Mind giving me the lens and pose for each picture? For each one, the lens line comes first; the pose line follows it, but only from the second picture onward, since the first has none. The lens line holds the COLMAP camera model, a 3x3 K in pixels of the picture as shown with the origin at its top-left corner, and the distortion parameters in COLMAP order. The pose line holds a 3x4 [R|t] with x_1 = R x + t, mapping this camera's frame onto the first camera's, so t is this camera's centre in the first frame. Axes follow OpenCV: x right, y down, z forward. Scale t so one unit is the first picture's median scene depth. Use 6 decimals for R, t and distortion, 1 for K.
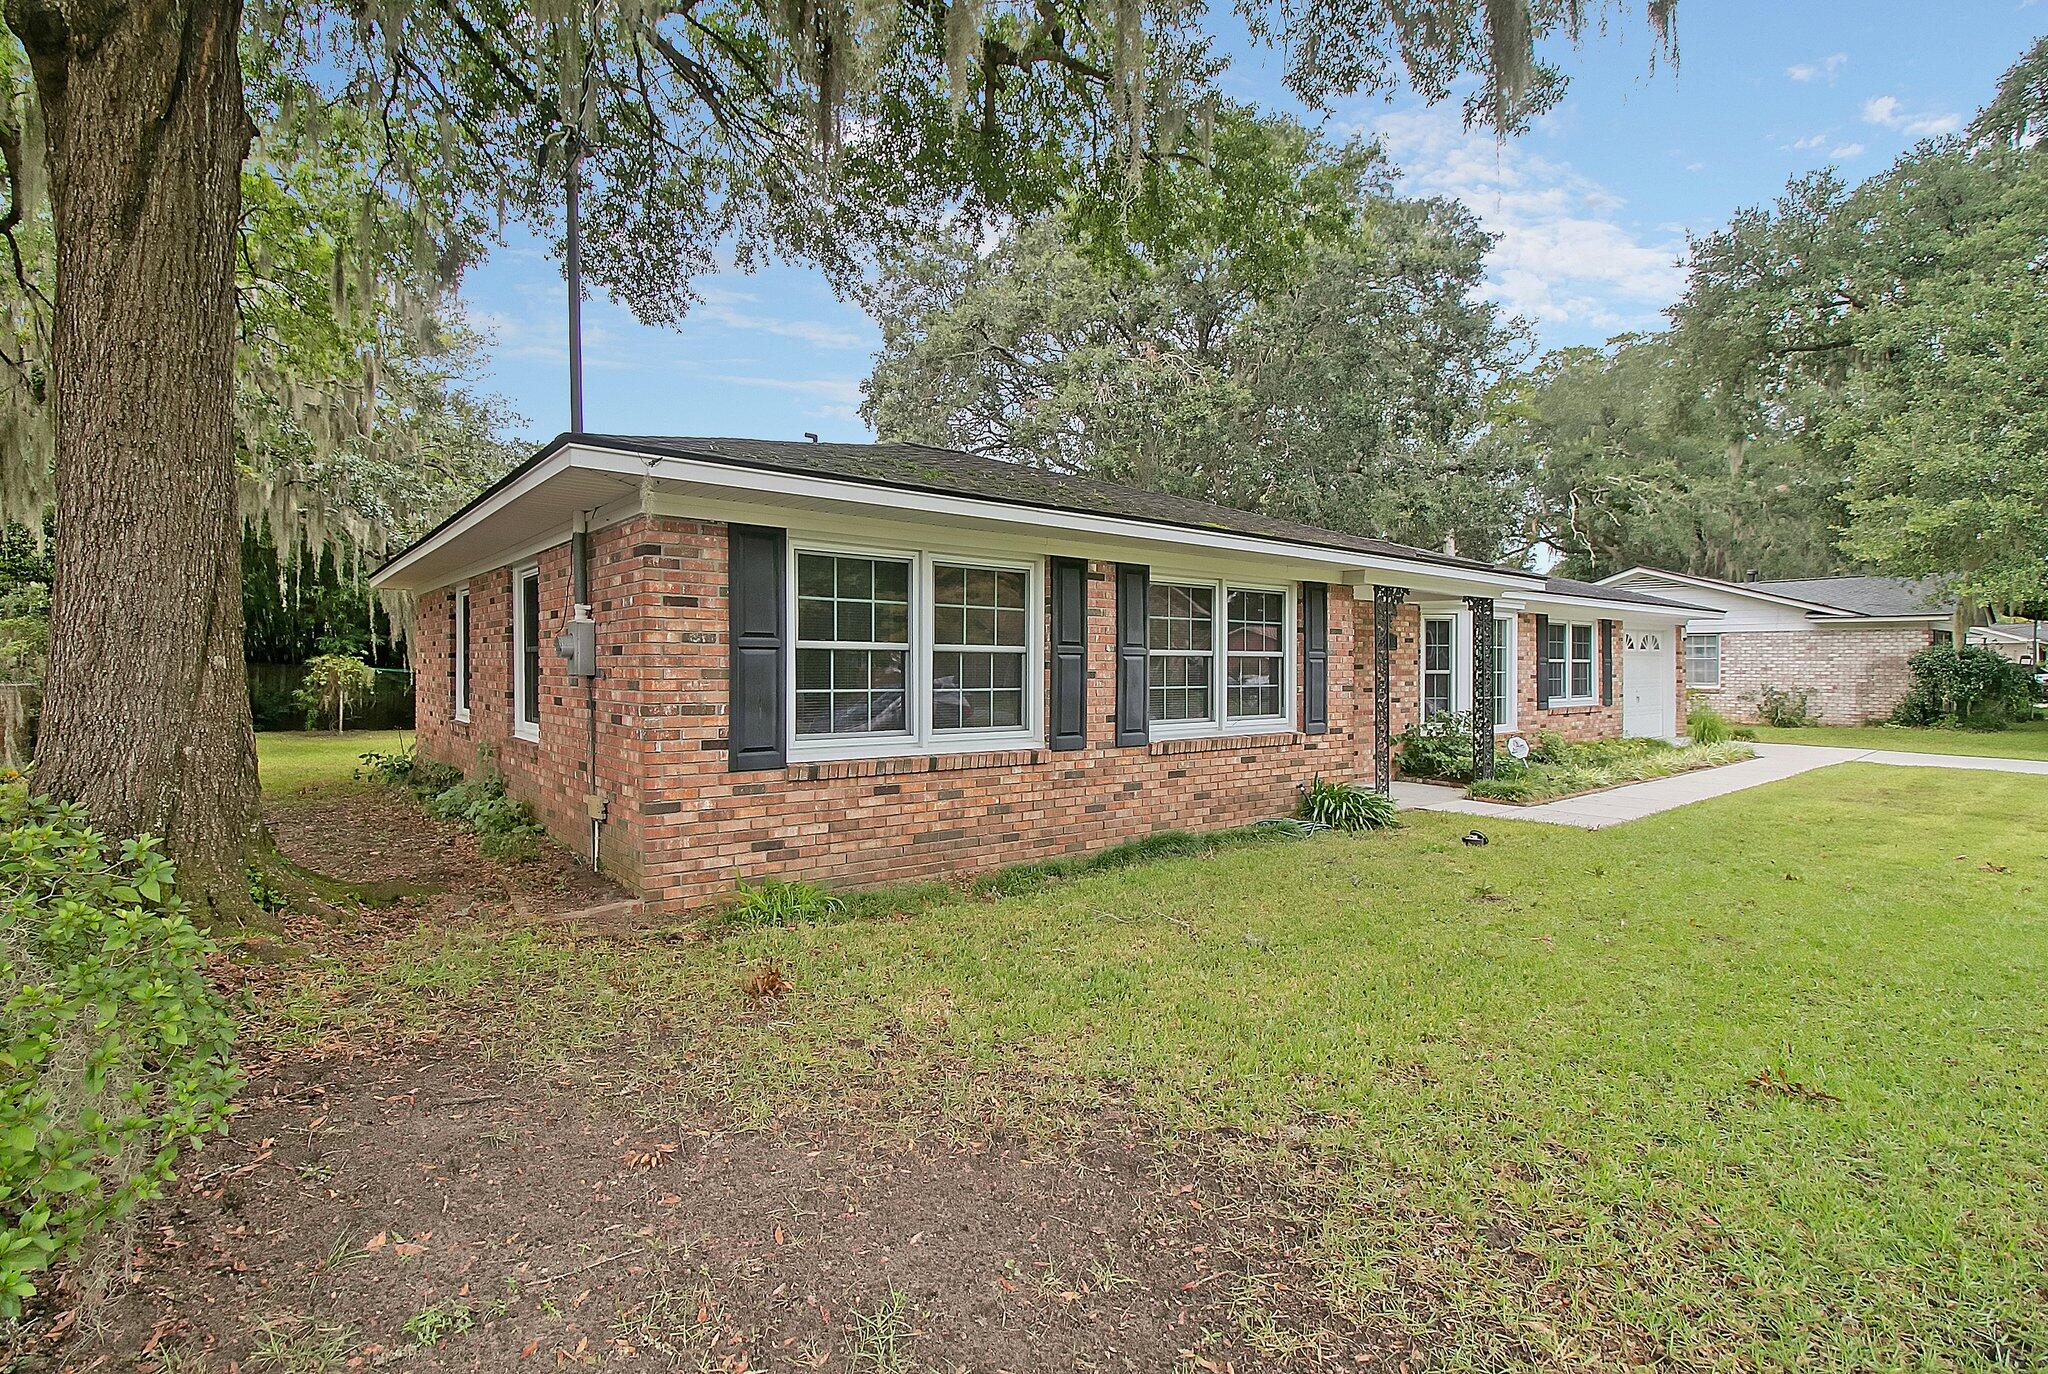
lens RADIAL K [[967.6, 0, 1025.3], [0, 967.6, 681.0], [0, 0, 1]] dist [-0.001810, -0.001066]
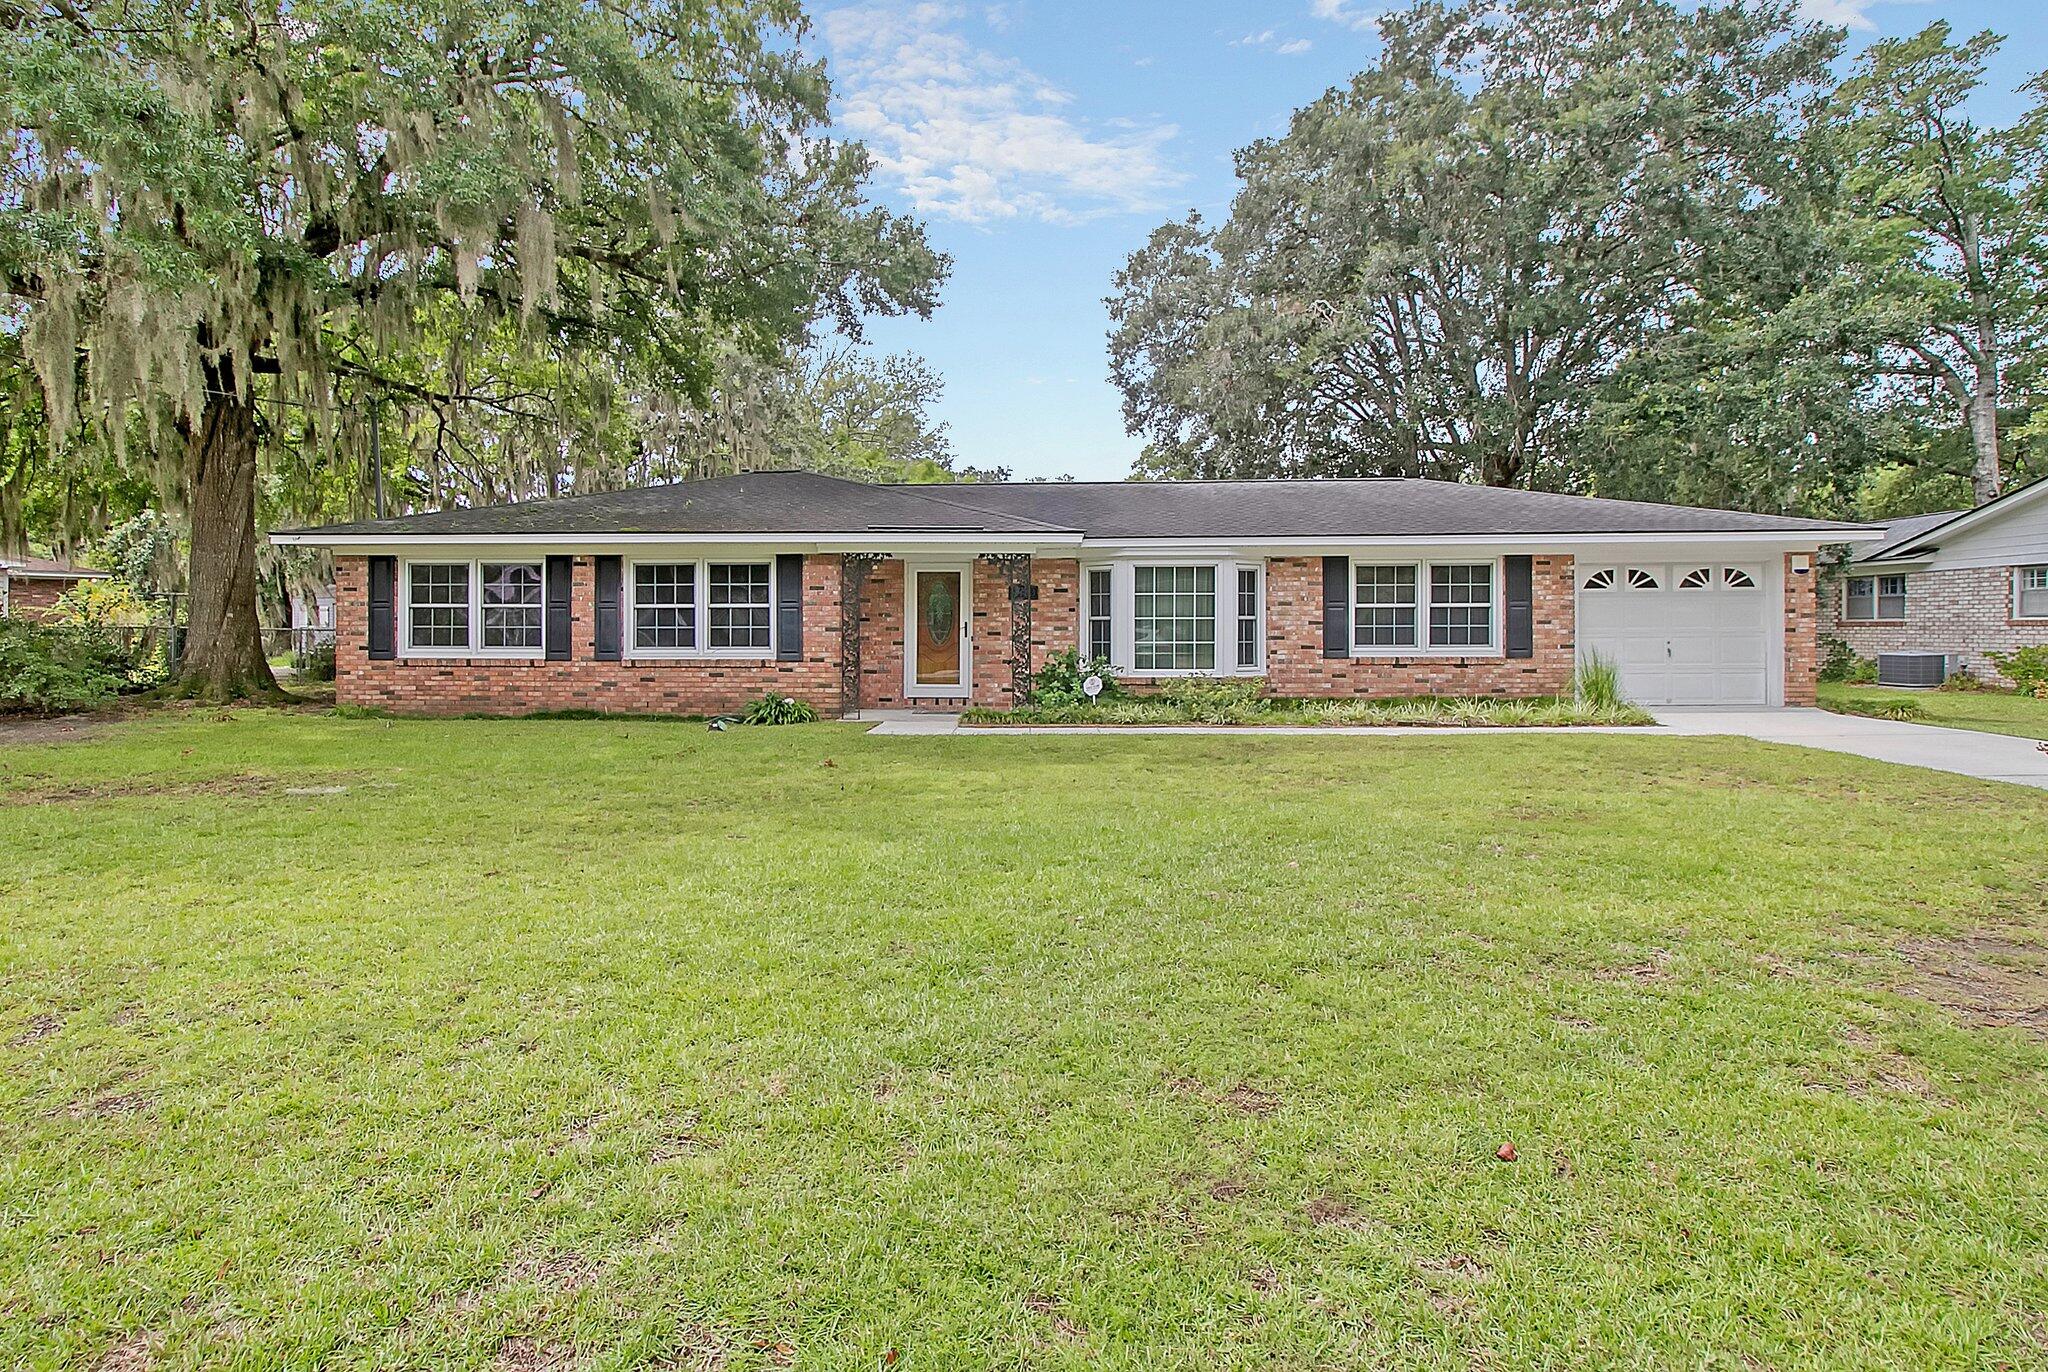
lens RADIAL K [[967.6, 0, 1024.6], [0, 967.6, 687.4], [0, 0, 1]] dist [-0.001810, -0.001066]
pose [[0.767488, 0.001675, -0.641062, 1.990724], [-0.006533, 0.999965, -0.005209, 0.132741], [0.641031, 0.008185, 0.767472, 0.168970]]
